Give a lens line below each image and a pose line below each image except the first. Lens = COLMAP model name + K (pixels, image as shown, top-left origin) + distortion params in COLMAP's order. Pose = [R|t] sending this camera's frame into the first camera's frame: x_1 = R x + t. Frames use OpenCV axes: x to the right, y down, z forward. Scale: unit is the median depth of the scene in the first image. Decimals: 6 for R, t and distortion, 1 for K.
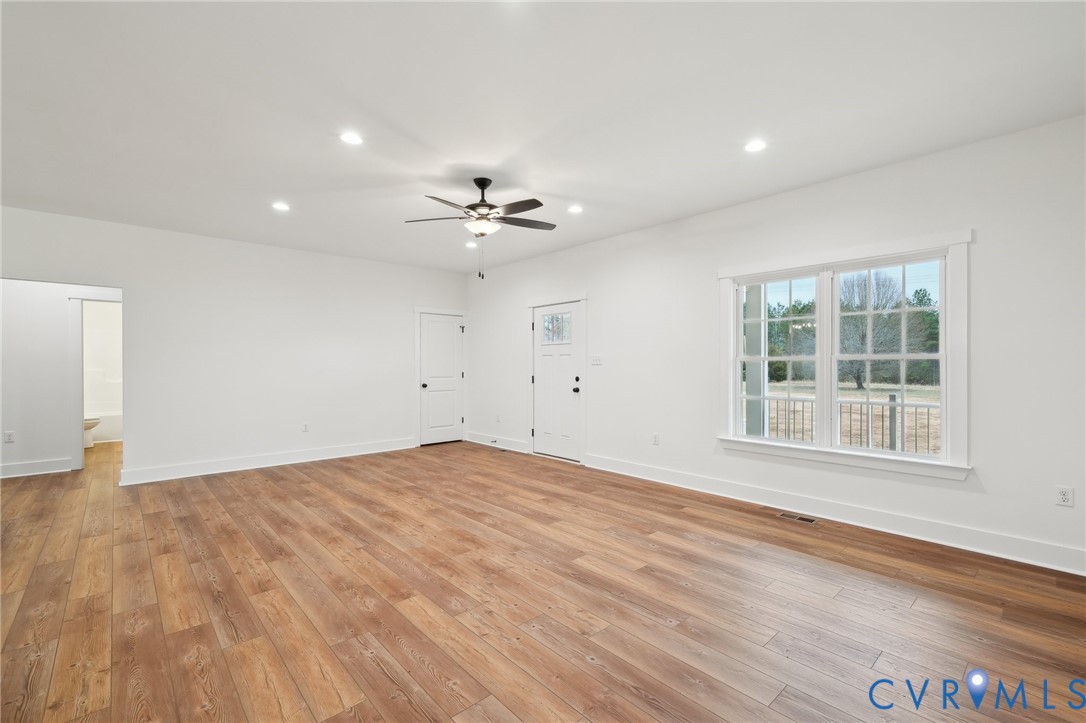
lens RADIAL K [[474.2, 0, 535.1], [0, 474.2, 367.6], [0, 0, 1]] dist [0.014104, -0.000482]
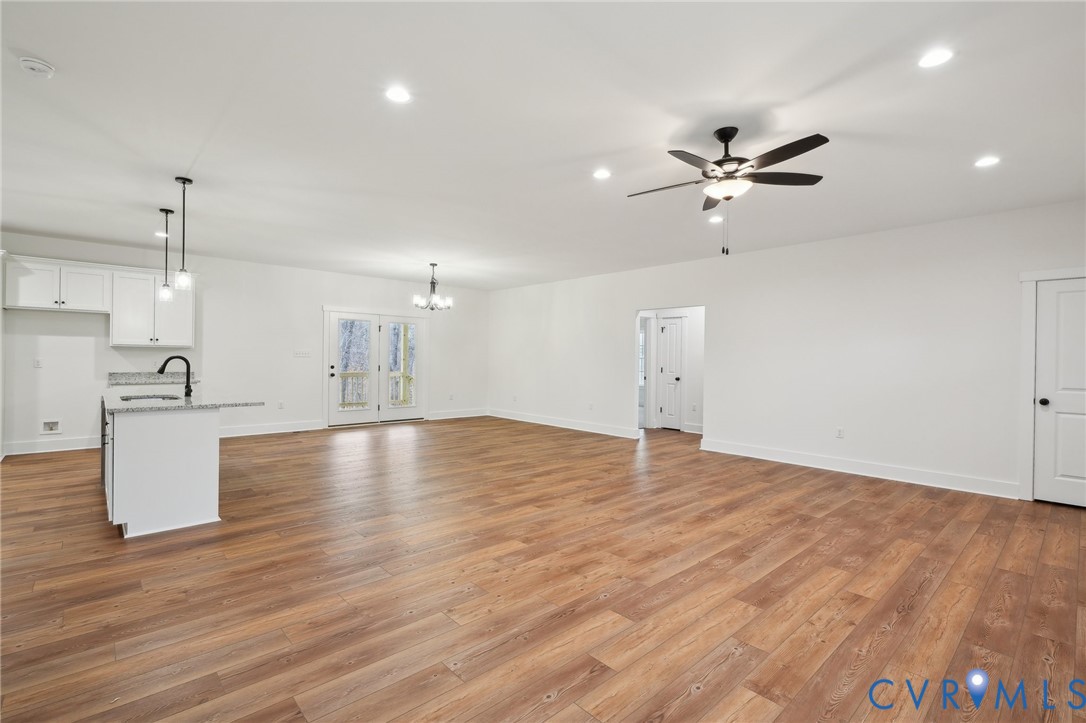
lens RADIAL K [[489.4, 0, 547.6], [0, 489.4, 358.8], [0, 0, 1]] dist [-0.000995, -0.001979]
pose [[0.018597, -0.000004, -0.999827, 0.735727], [-0.019330, 0.999813, -0.000364, -0.007425], [0.999640, 0.019334, 0.018594, 0.724267]]
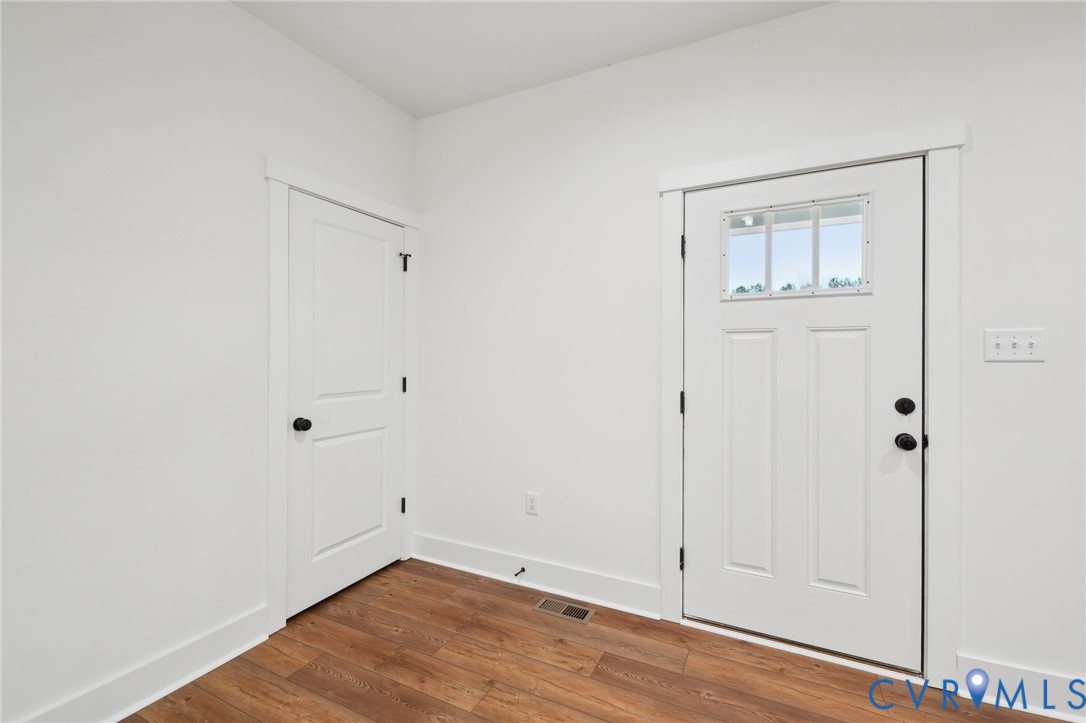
lens RADIAL K [[474.2, 0, 546.3], [0, 474.2, 354.6], [0, 0, 1]] dist [0.014104, -0.000482]
pose [[0.924880, 0.005562, 0.380218, -0.406012], [-0.002432, 0.999959, -0.008712, -0.010648], [-0.380251, 0.007133, 0.924856, 1.296873]]
